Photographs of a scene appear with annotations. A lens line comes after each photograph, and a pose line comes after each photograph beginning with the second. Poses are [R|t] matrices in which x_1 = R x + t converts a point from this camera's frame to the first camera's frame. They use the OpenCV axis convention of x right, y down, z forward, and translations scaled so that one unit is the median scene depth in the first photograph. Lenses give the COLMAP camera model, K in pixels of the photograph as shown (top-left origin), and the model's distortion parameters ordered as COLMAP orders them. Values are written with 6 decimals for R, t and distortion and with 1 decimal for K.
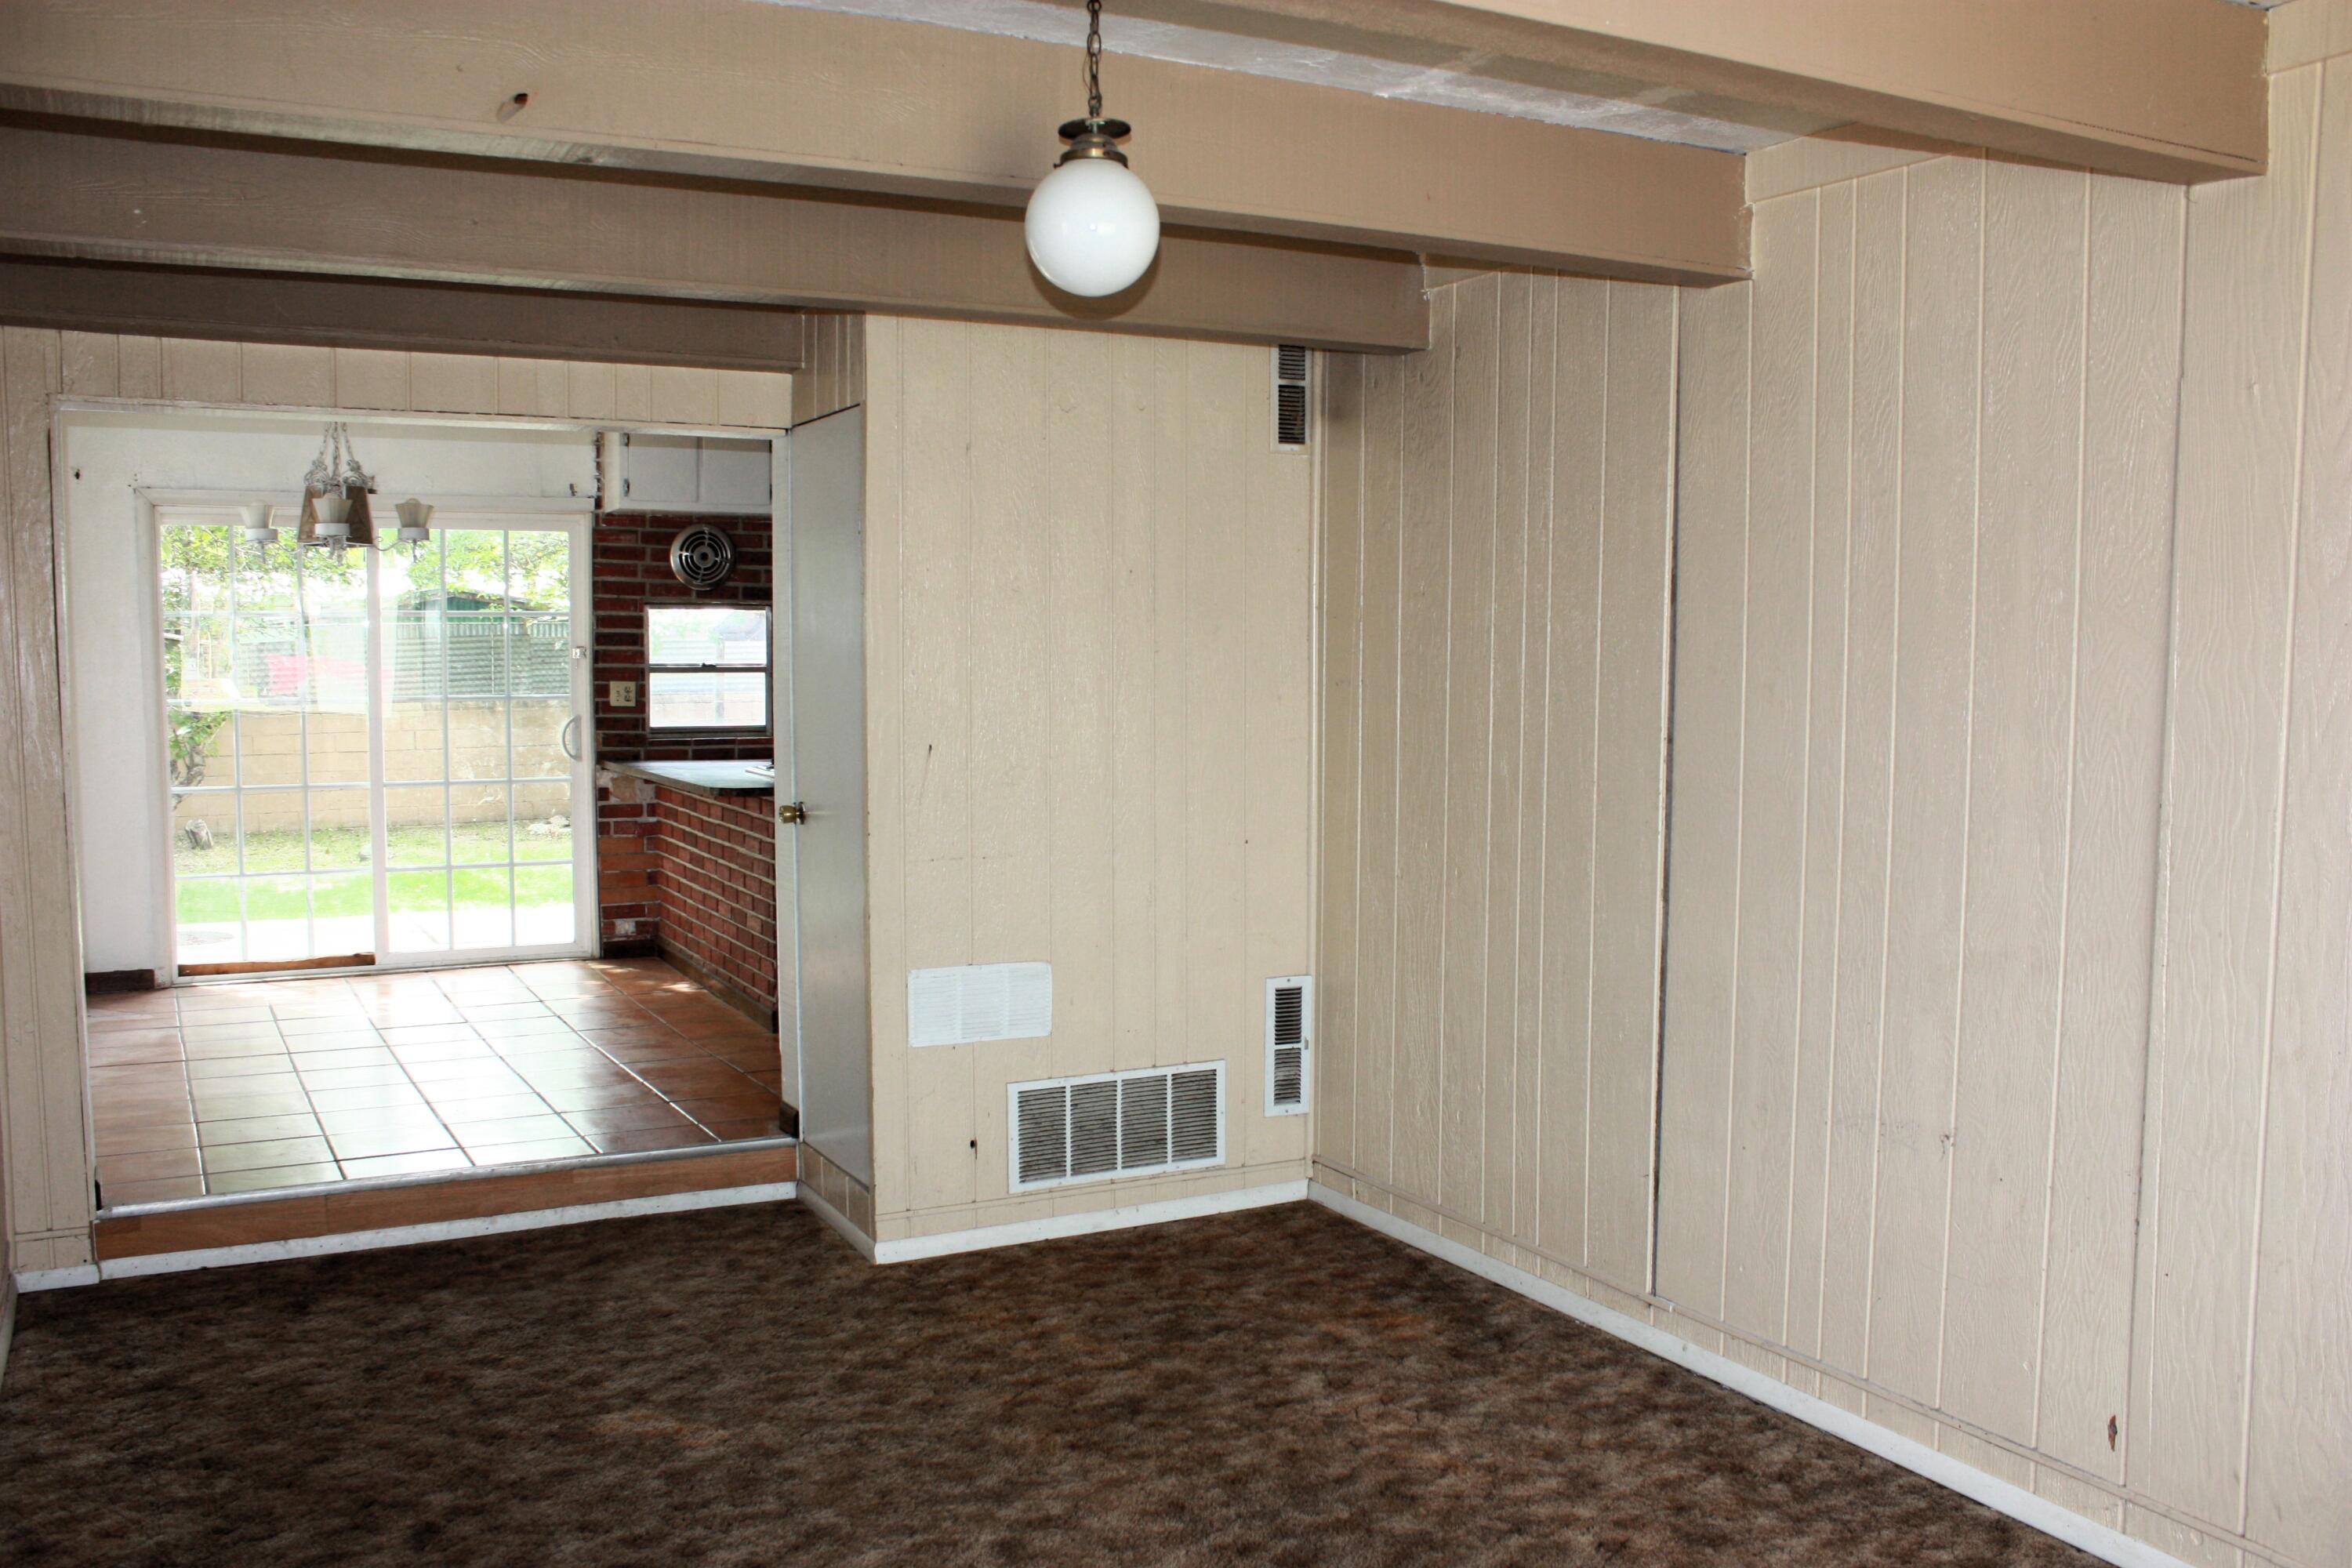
lens RADIAL K [[2088.0, 0, 1177.3], [0, 2088.0, 783.5], [0, 0, 1]] dist [0.002232, 0.000217]
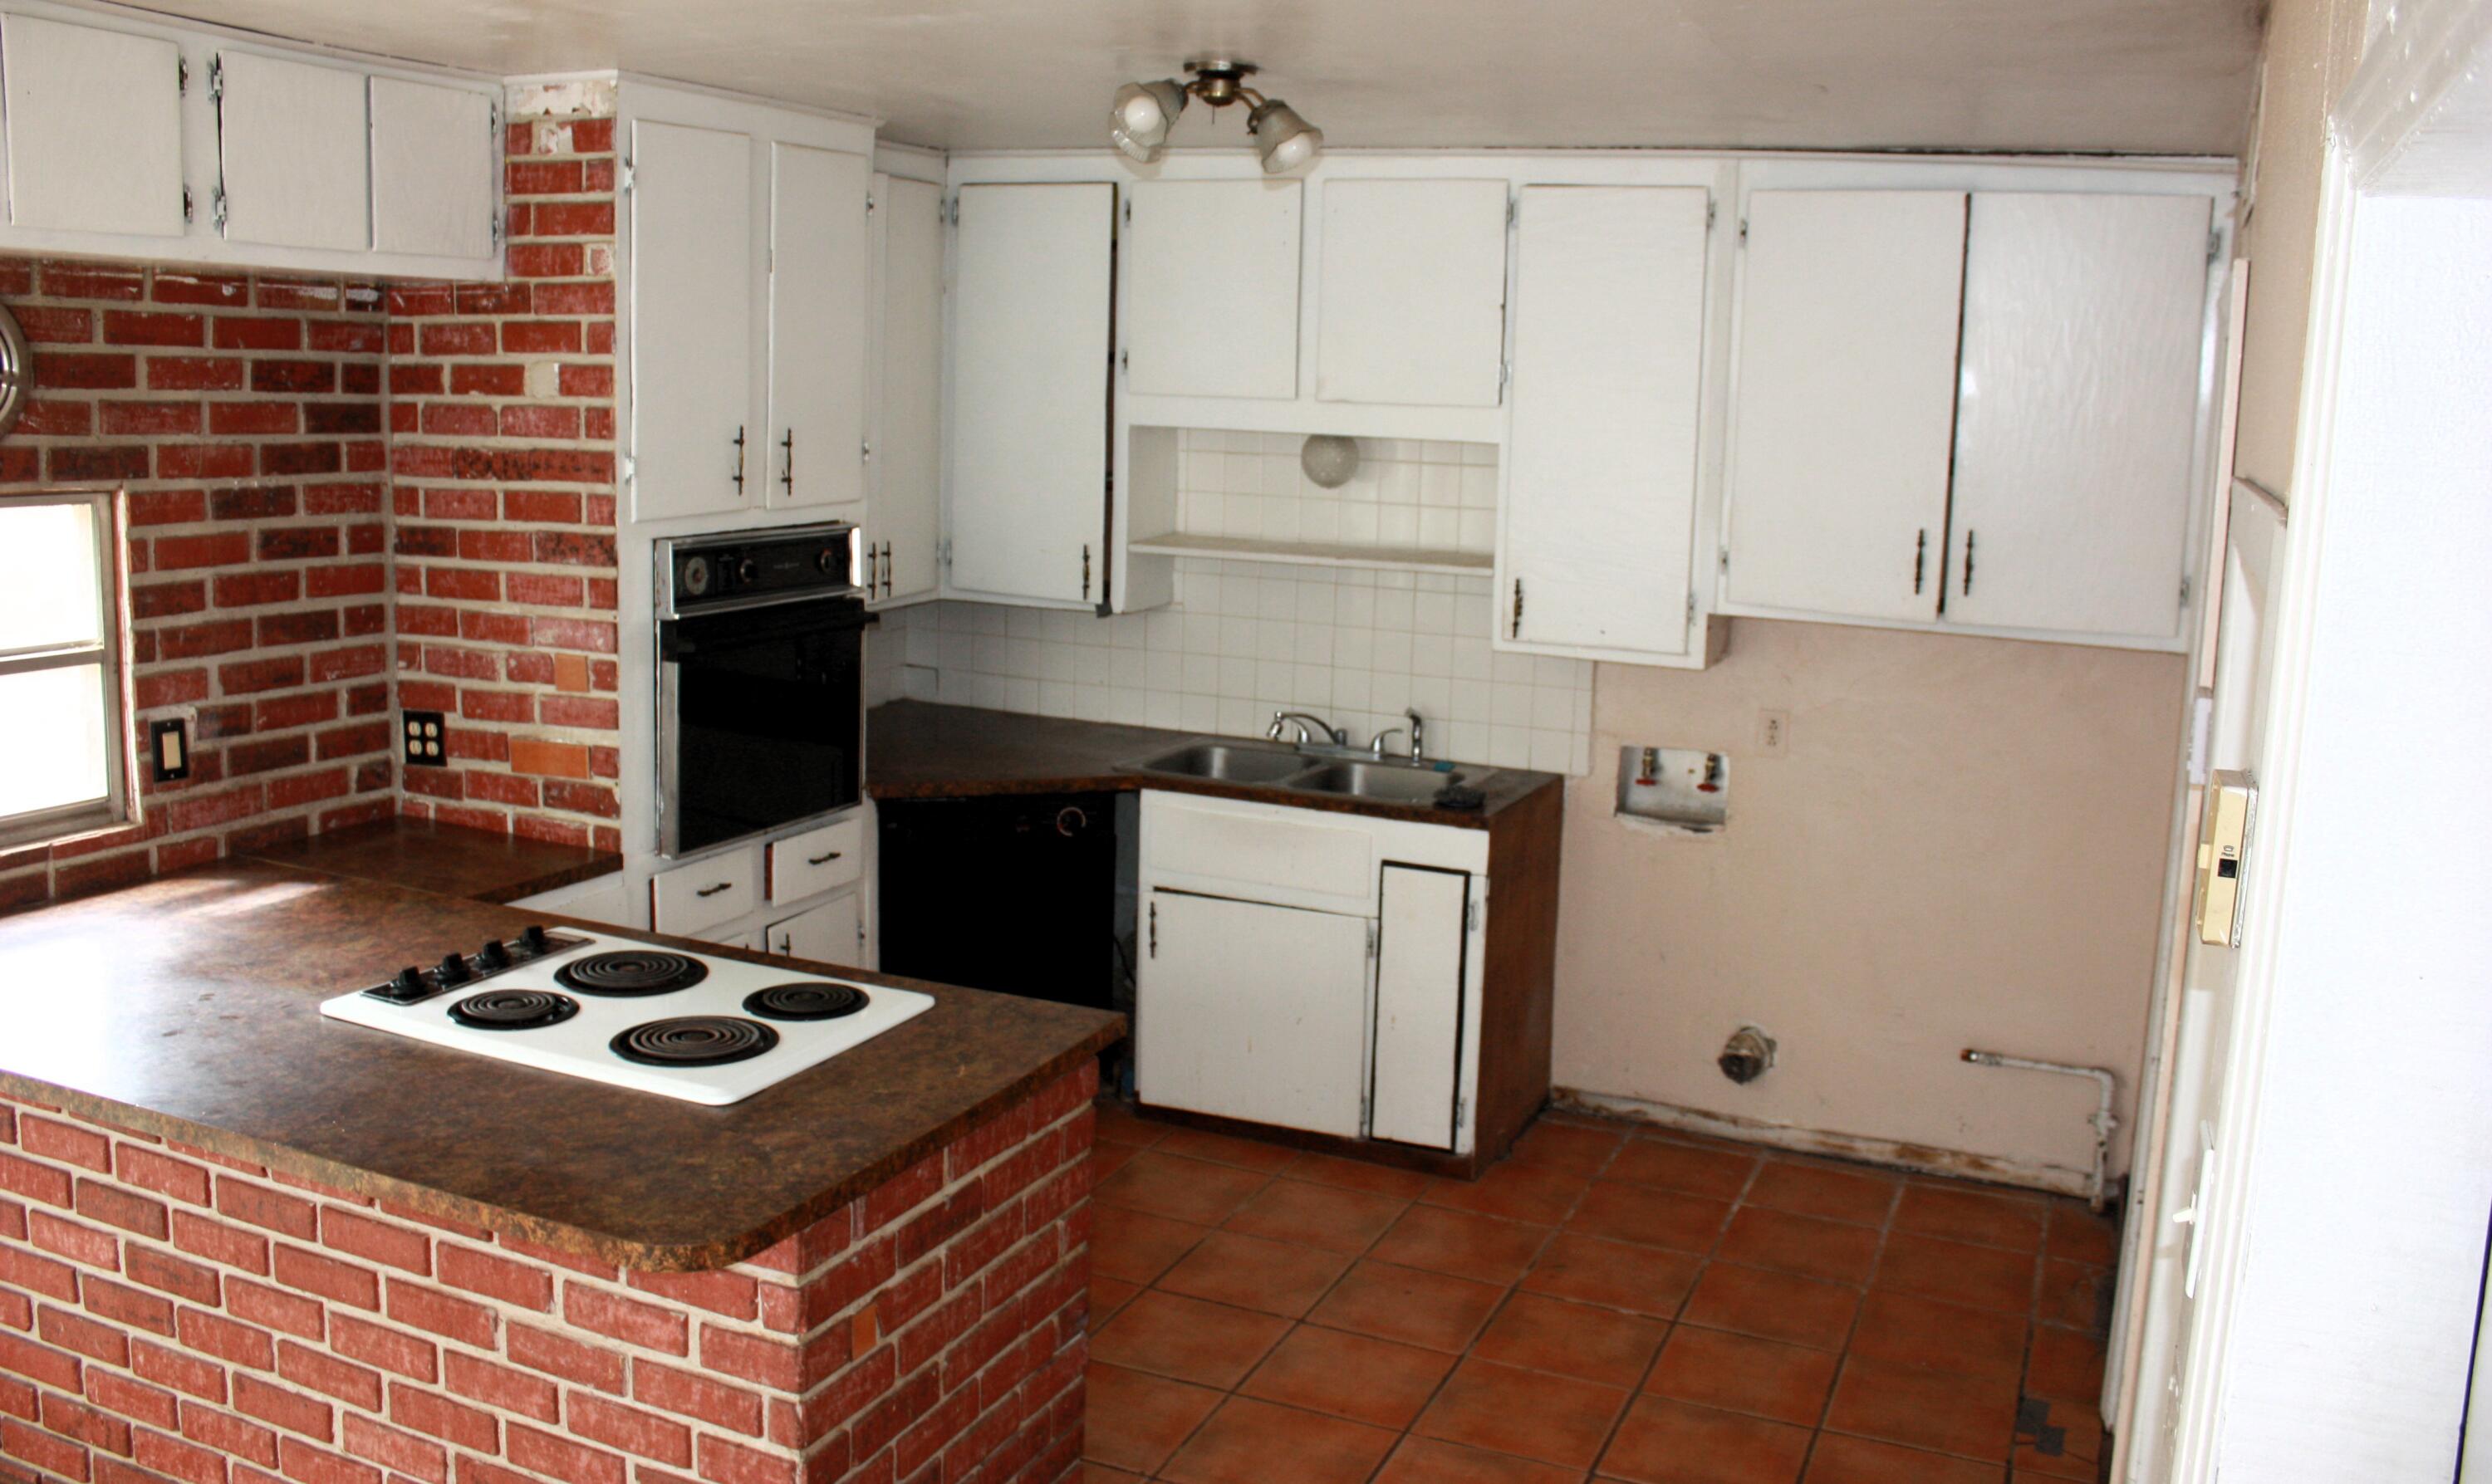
lens RADIAL K [[1998.7, 0, 1241.7], [0, 1998.7, 737.0], [0, 0, 1]] dist [-0.005100, -0.002927]
pose [[0.804558, -0.087441, 0.587401, -0.251312], [0.031150, 0.993953, 0.105296, -0.073884], [-0.593056, -0.066419, 0.802417, 0.583708]]
